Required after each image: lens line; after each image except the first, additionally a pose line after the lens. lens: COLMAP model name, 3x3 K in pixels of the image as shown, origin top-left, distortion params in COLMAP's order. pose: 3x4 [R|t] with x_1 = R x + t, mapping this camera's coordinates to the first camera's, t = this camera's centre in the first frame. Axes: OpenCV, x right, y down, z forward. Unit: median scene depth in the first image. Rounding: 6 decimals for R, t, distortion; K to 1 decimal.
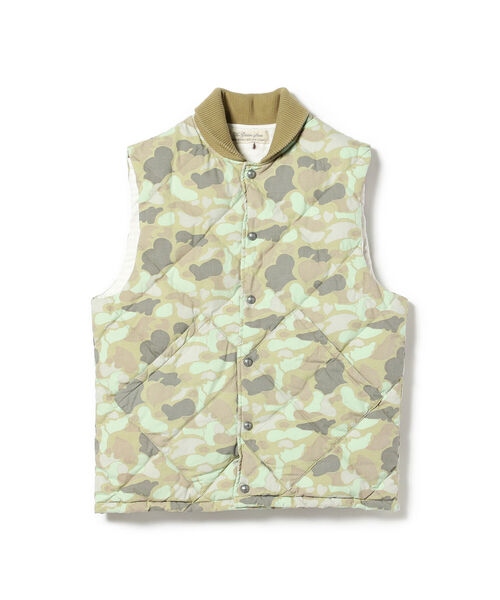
lens RADIAL K [[1936.4, 0, 251.4], [0, 1936.4, 296.5], [0, 0, 1]] dist [0.100955, 0.000000]
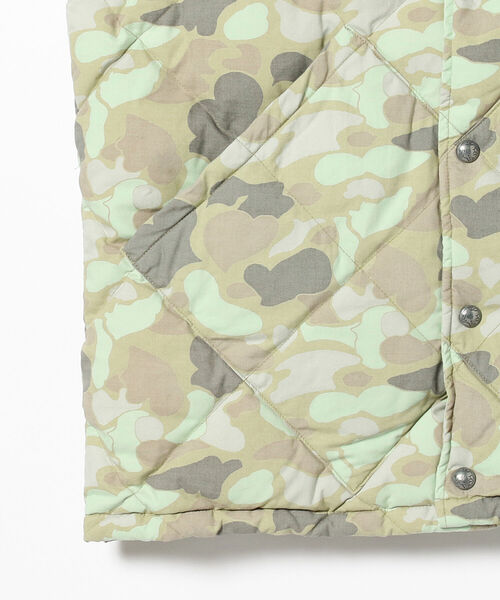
lens RADIAL K [[2286.6, 0, 251.6], [0, 2286.6, 298.9], [0, 0, 1]] dist [-0.478880, 0.000000]
pose [[0.998213, -0.017124, -0.057249, -0.019019], [0.023701, 0.992937, 0.116250, 0.009586], [0.054854, -0.117399, 0.991569, 0.547678]]
